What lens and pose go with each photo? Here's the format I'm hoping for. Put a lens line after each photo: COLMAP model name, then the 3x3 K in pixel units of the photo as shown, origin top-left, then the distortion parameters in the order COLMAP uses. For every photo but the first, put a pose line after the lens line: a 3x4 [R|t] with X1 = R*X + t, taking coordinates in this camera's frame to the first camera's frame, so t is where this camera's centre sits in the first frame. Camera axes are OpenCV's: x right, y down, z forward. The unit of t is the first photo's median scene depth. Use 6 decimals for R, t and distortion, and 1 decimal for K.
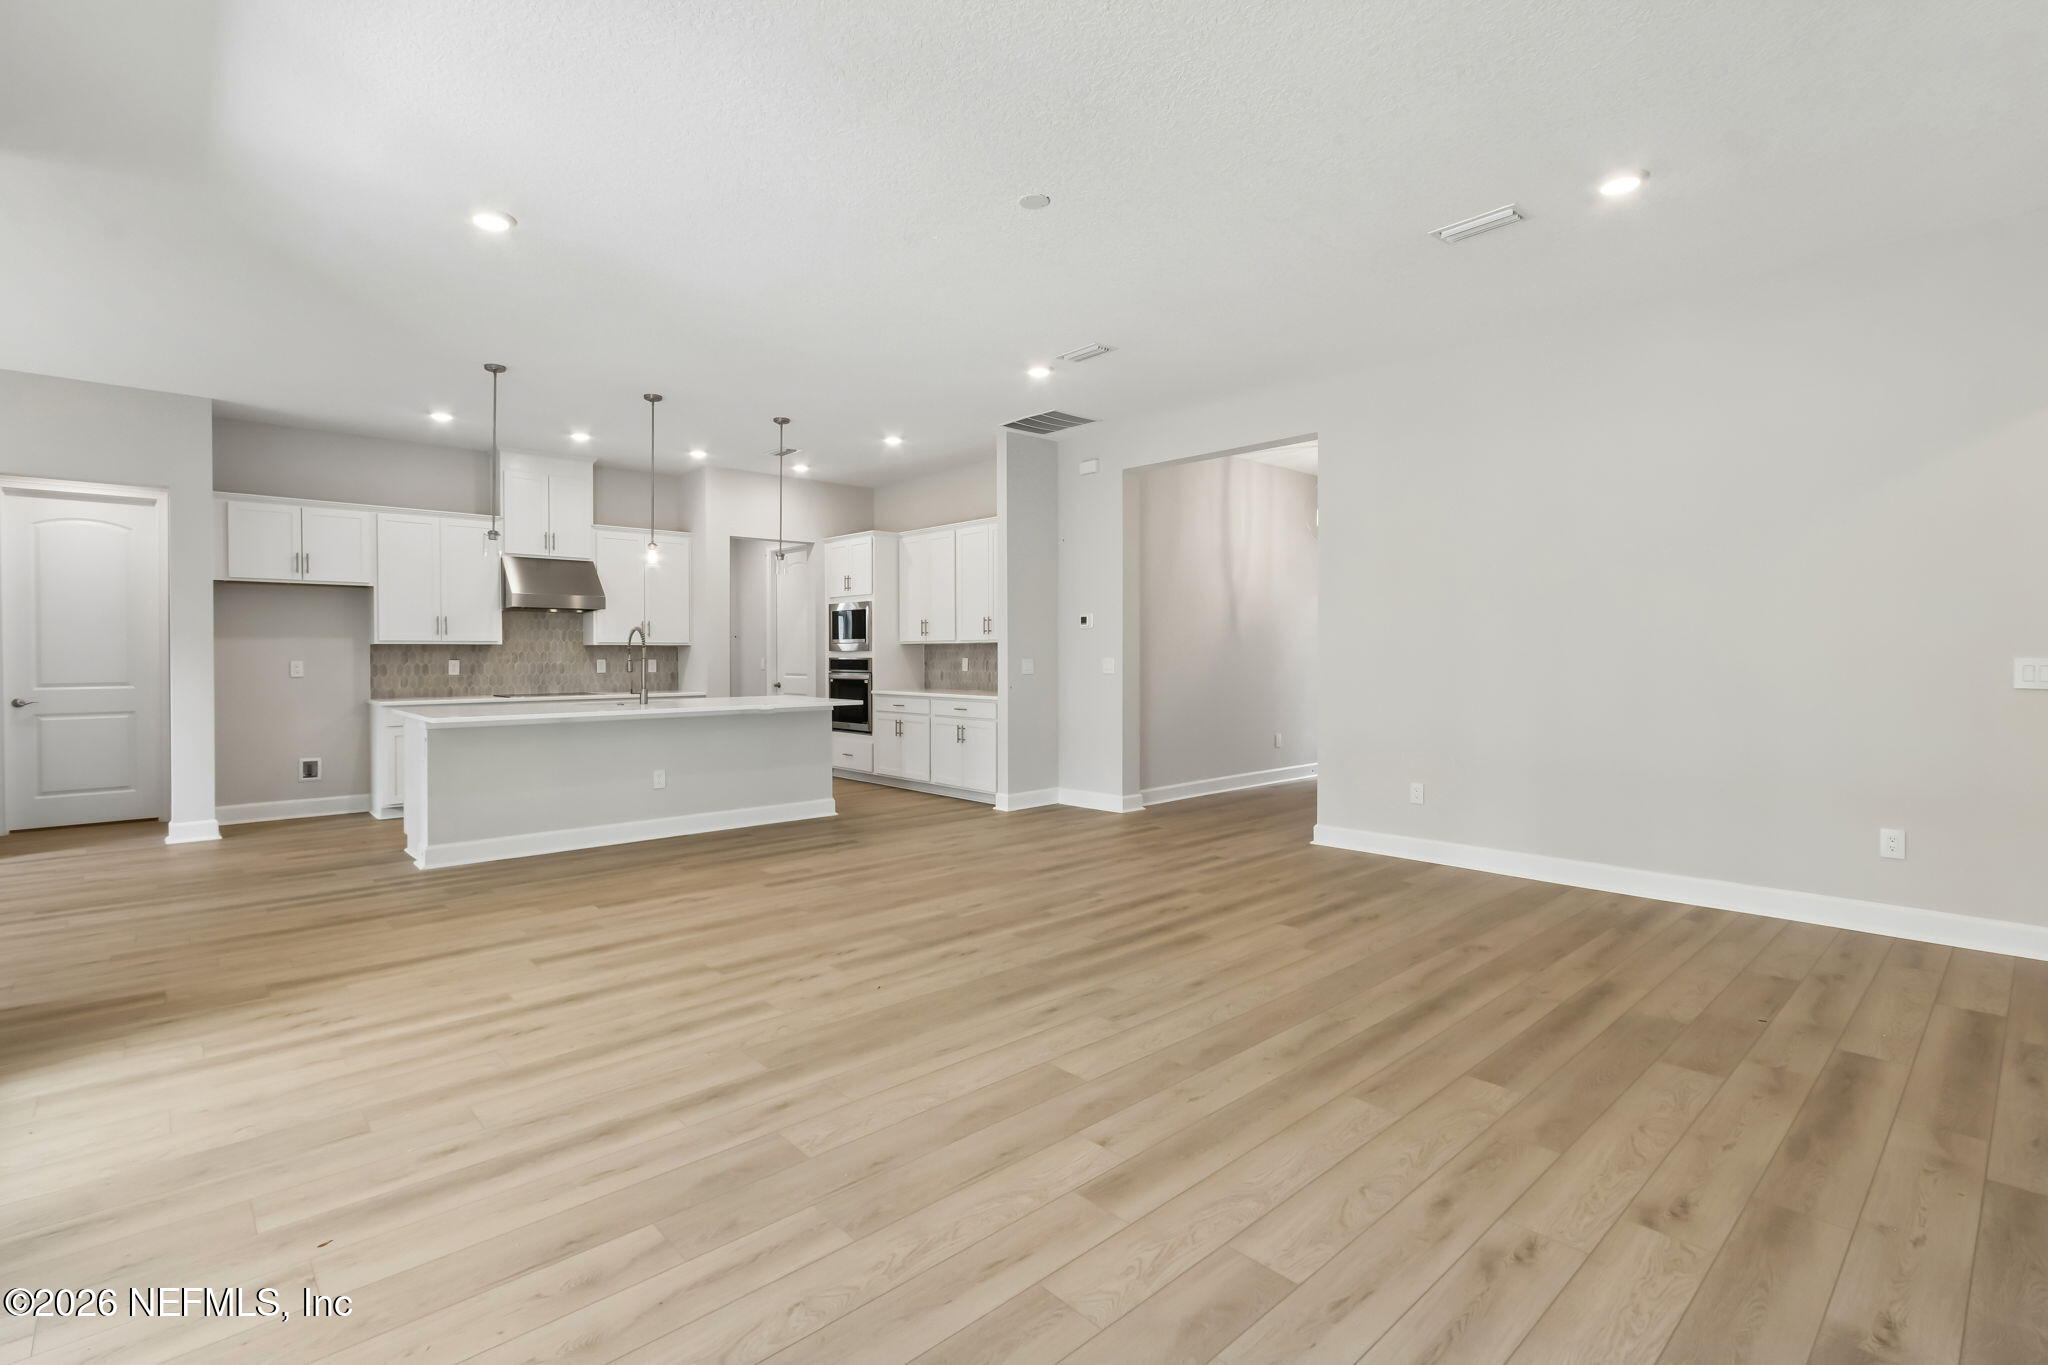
lens RADIAL K [[951.0, 0, 1027.0], [0, 951.0, 661.1], [0, 0, 1]] dist [0.000325, -0.000096]
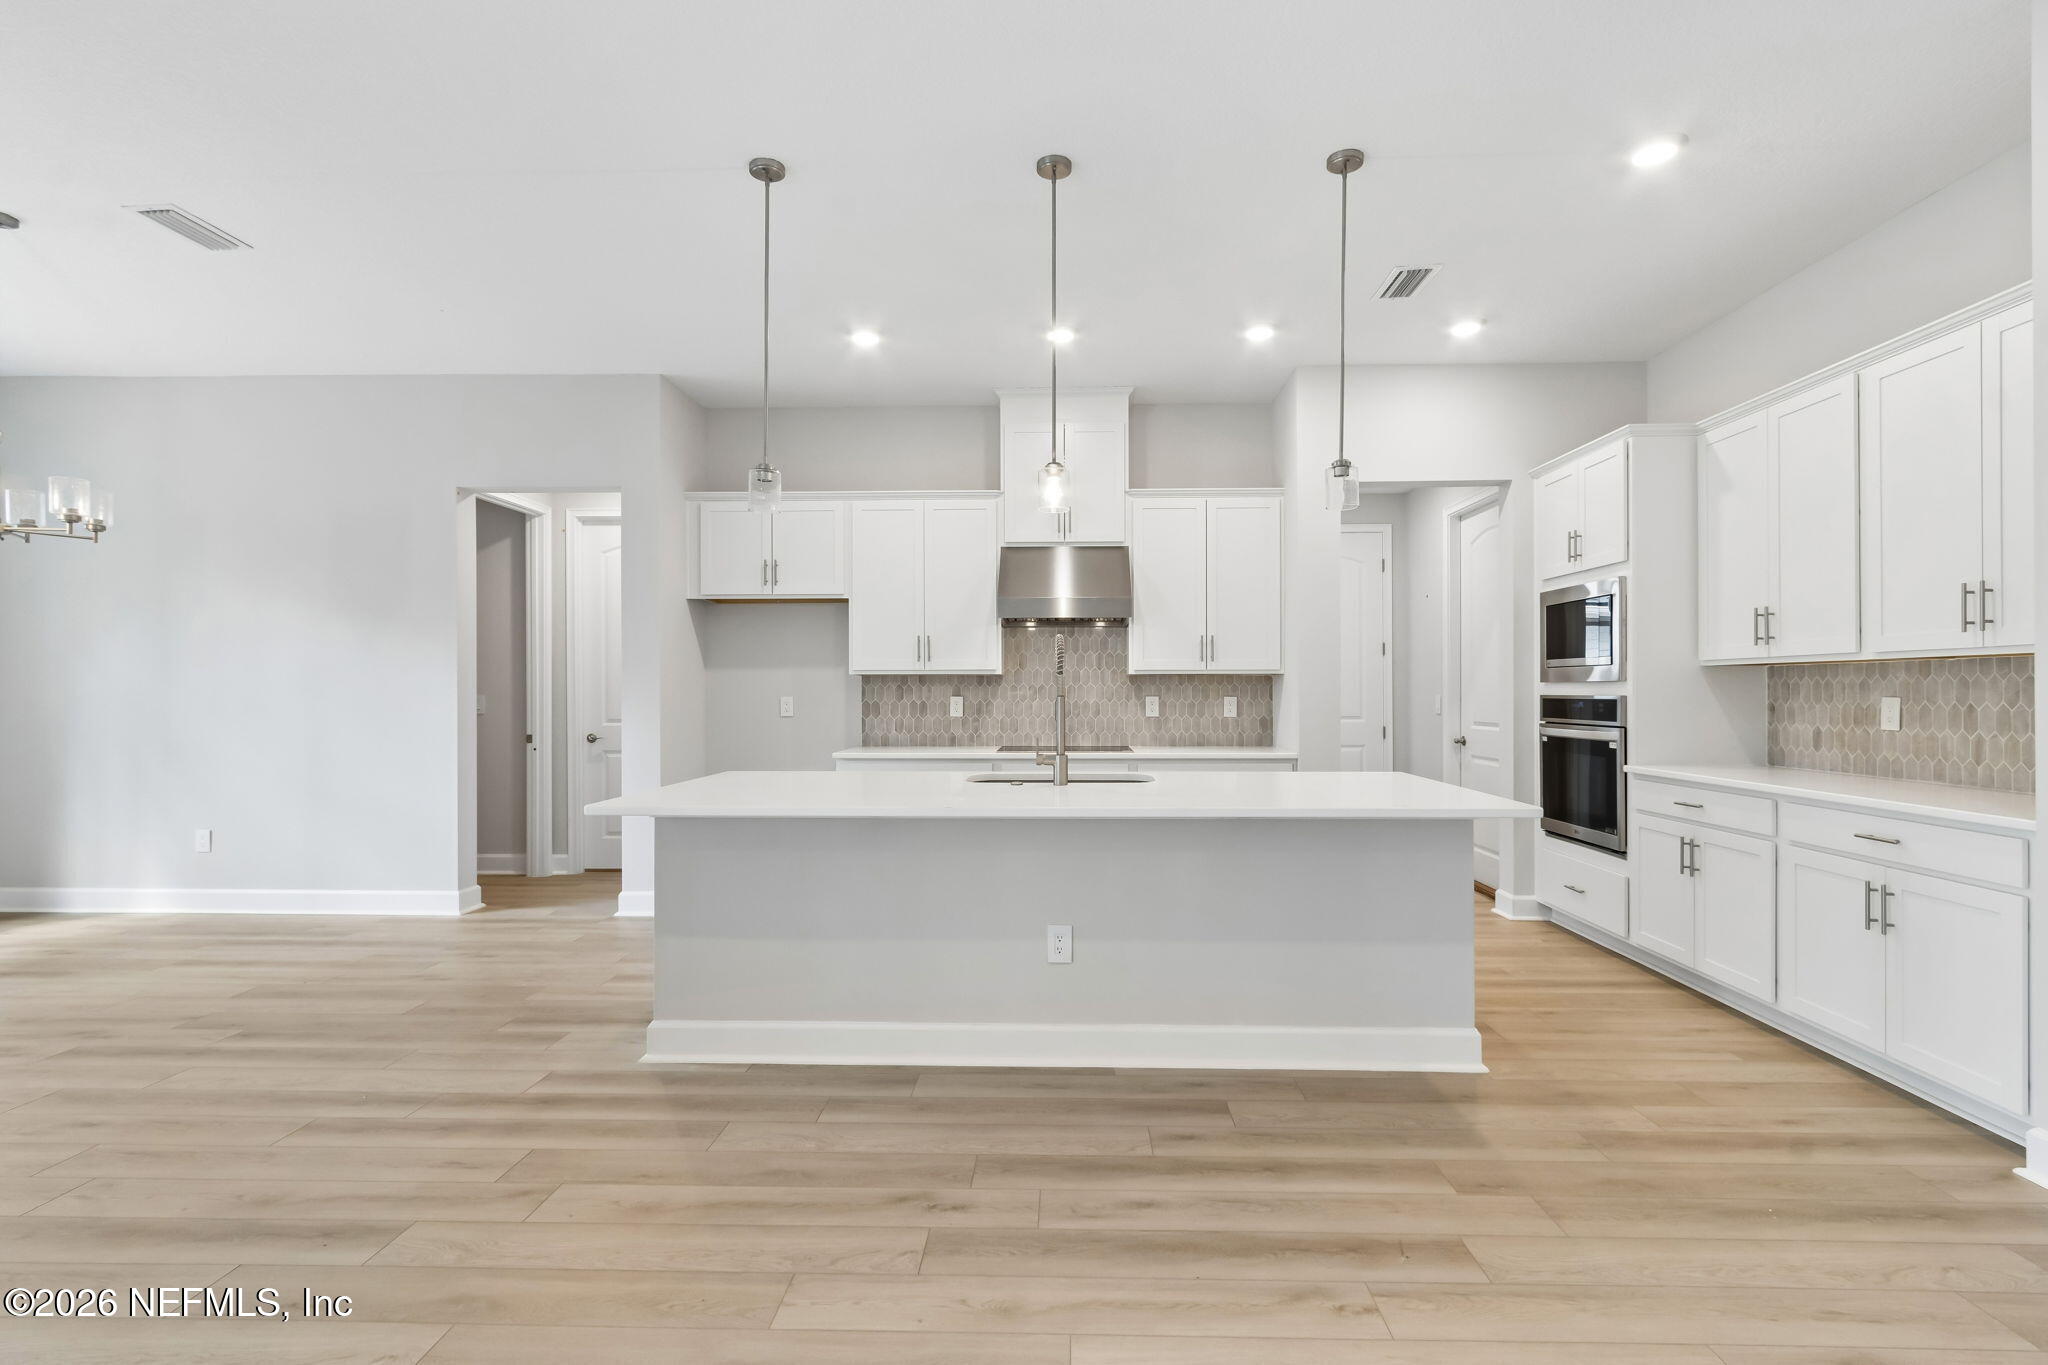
lens RADIAL K [[967.1, 0, 1026.0], [0, 967.1, 688.9], [0, 0, 1]] dist [-0.000178, -0.000560]
pose [[0.707502, -0.000464, -0.706711, -0.039456], [-0.005717, 0.999963, -0.006379, -0.002262], [0.706688, 0.008553, 0.707473, 0.512197]]
